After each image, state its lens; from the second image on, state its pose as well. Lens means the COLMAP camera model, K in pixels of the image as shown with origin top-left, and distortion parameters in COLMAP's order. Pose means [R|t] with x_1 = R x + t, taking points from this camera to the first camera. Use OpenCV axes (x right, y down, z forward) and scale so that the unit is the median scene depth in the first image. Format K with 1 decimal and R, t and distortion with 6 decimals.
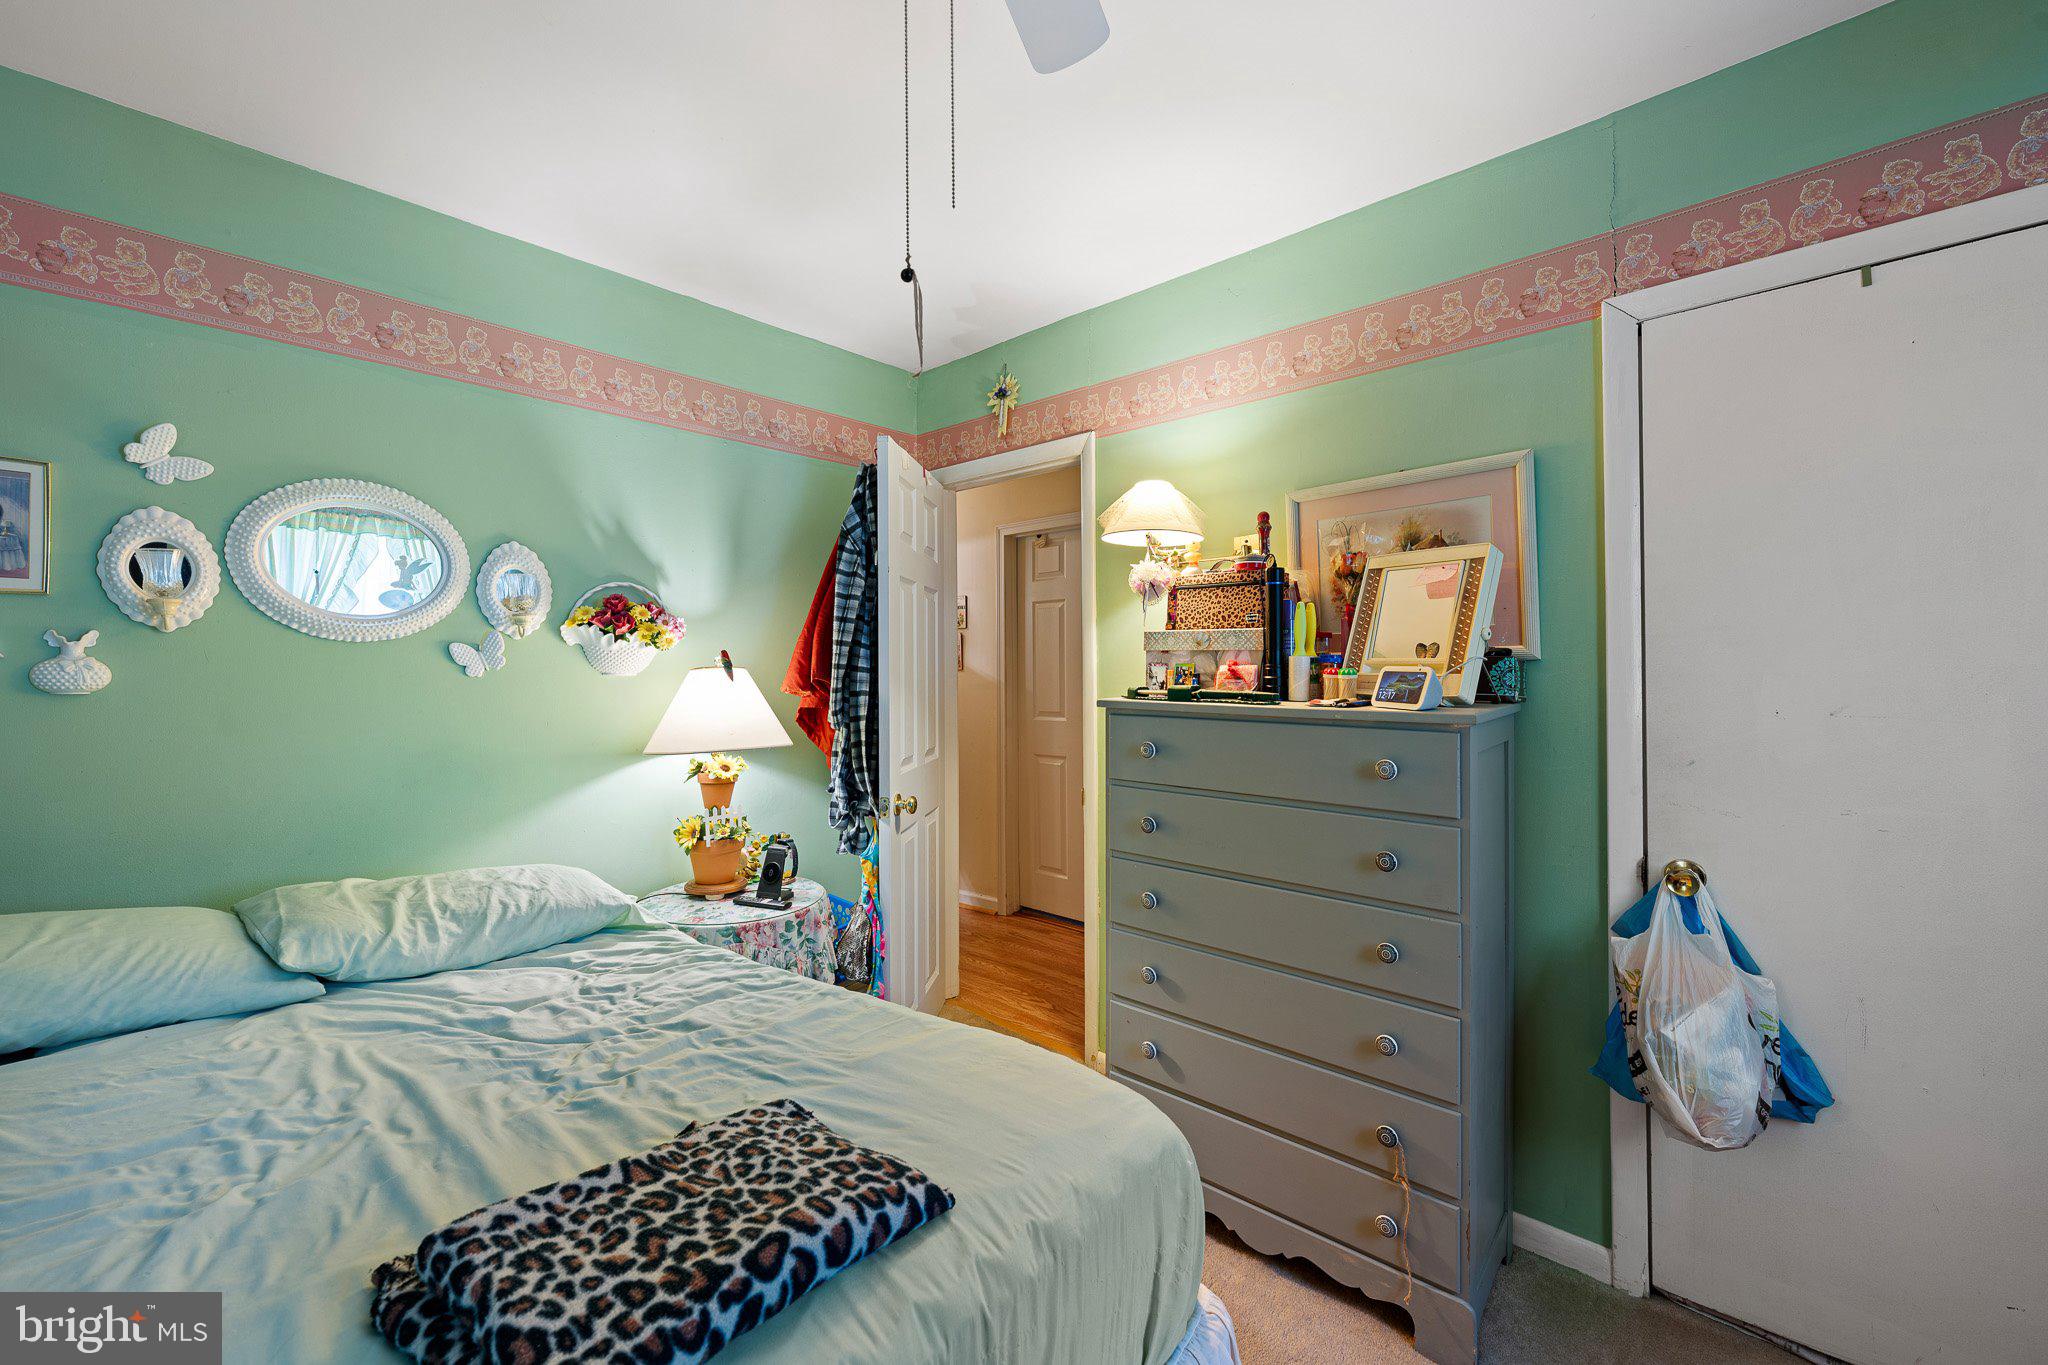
lens RADIAL K [[819.8, 0, 1020.9], [0, 819.8, 667.4], [0, 0, 1]] dist [-0.000886, -0.000026]
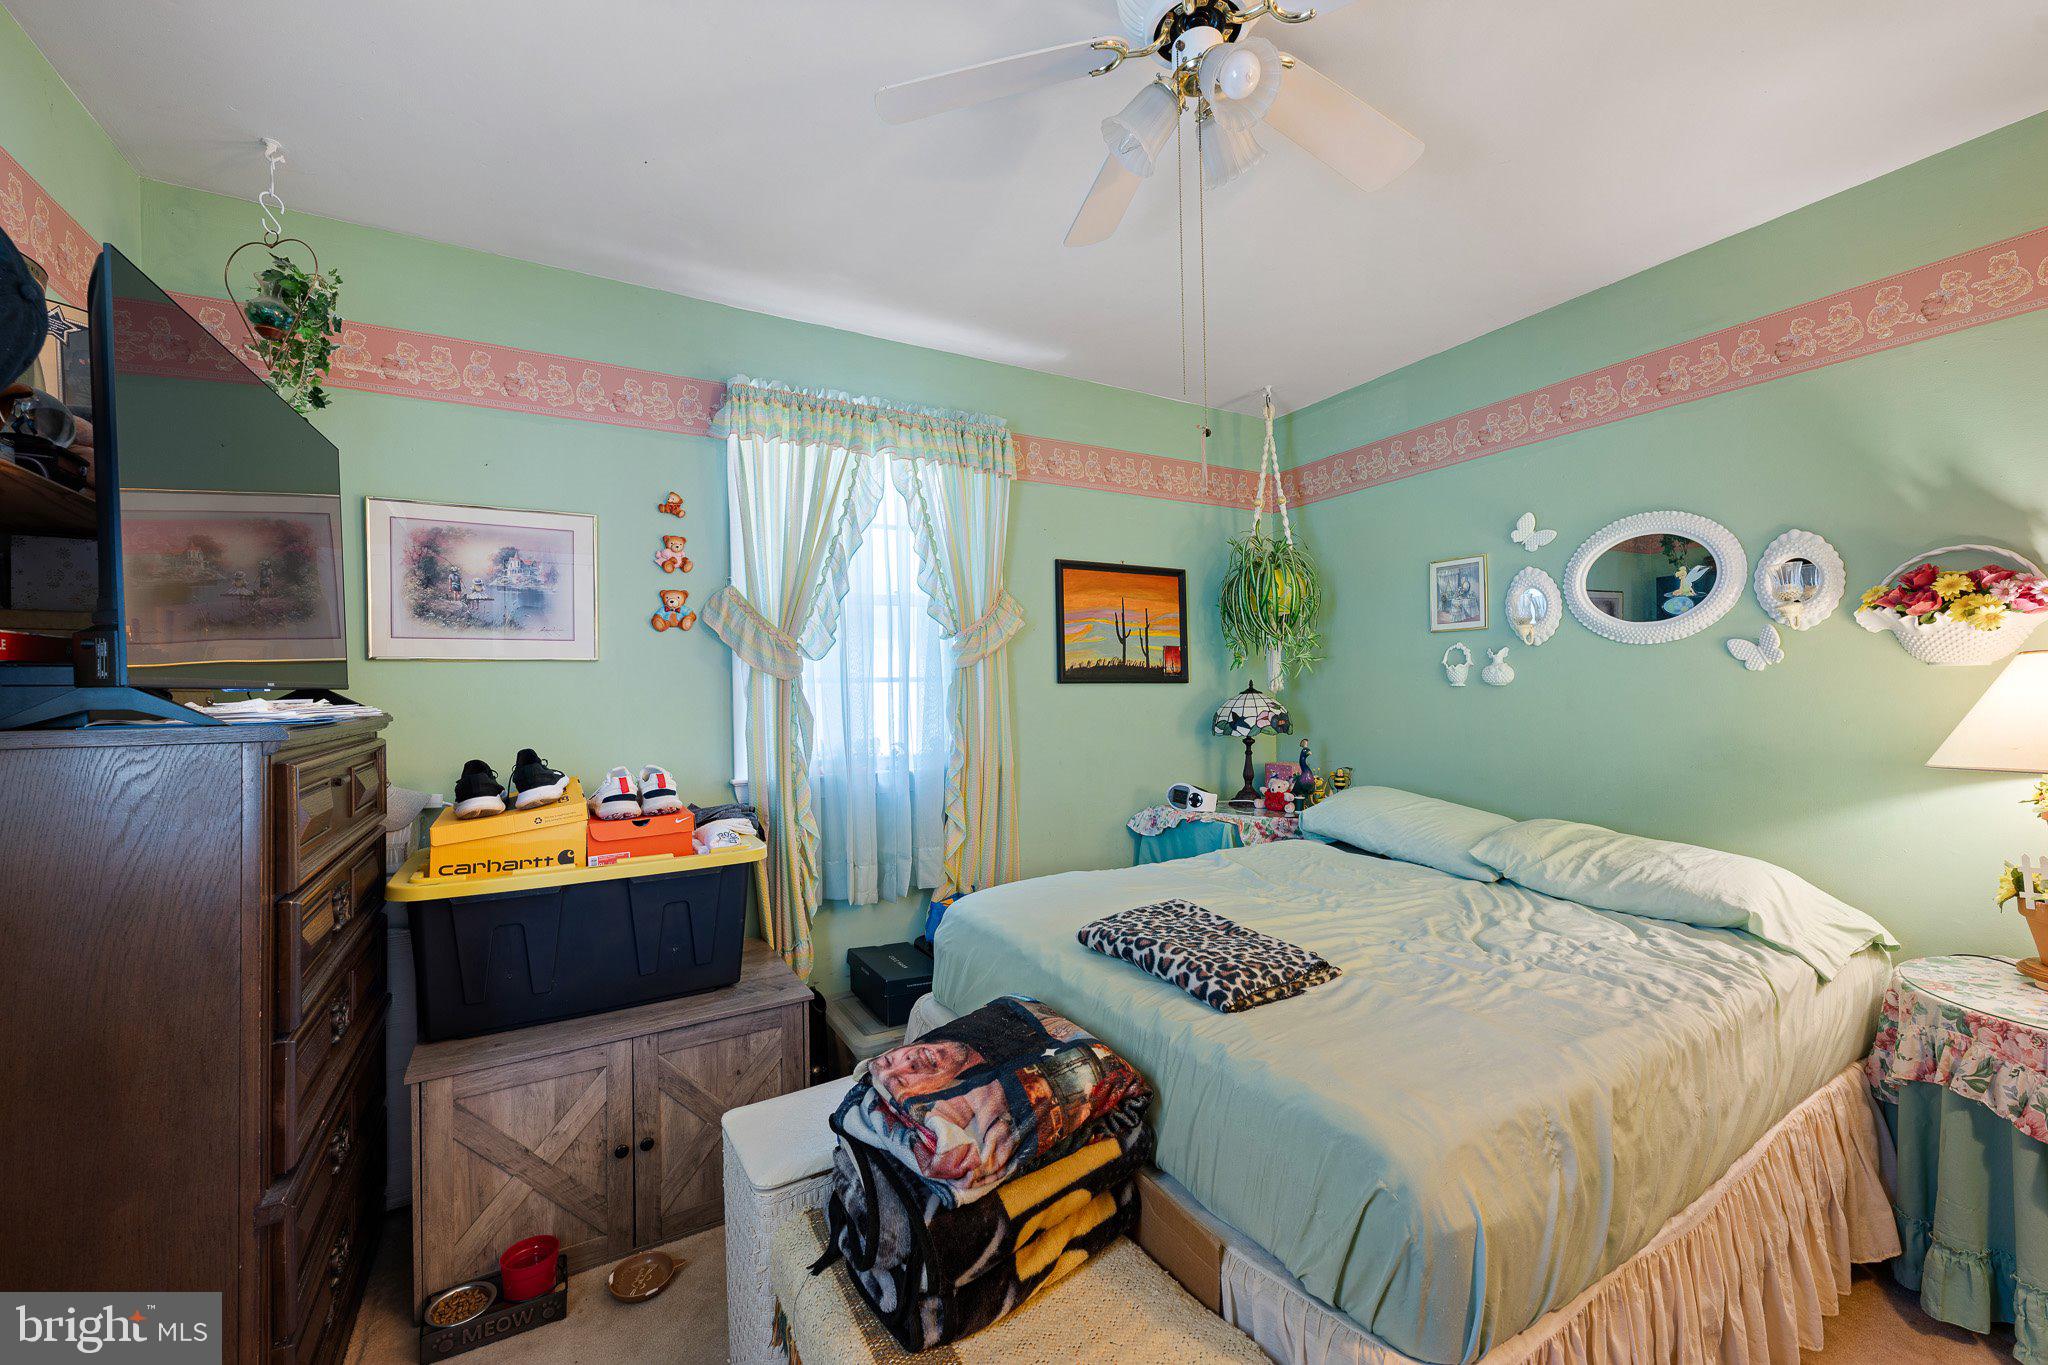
lens RADIAL K [[819.8, 0, 1025.4], [0, 819.8, 686.7], [0, 0, 1]] dist [-0.000886, -0.000026]
pose [[-0.307464, 0.003153, -0.951554, 0.783697], [0.022998, 0.999727, -0.004119, 0.019691], [0.951282, -0.023150, -0.307453, 0.588650]]
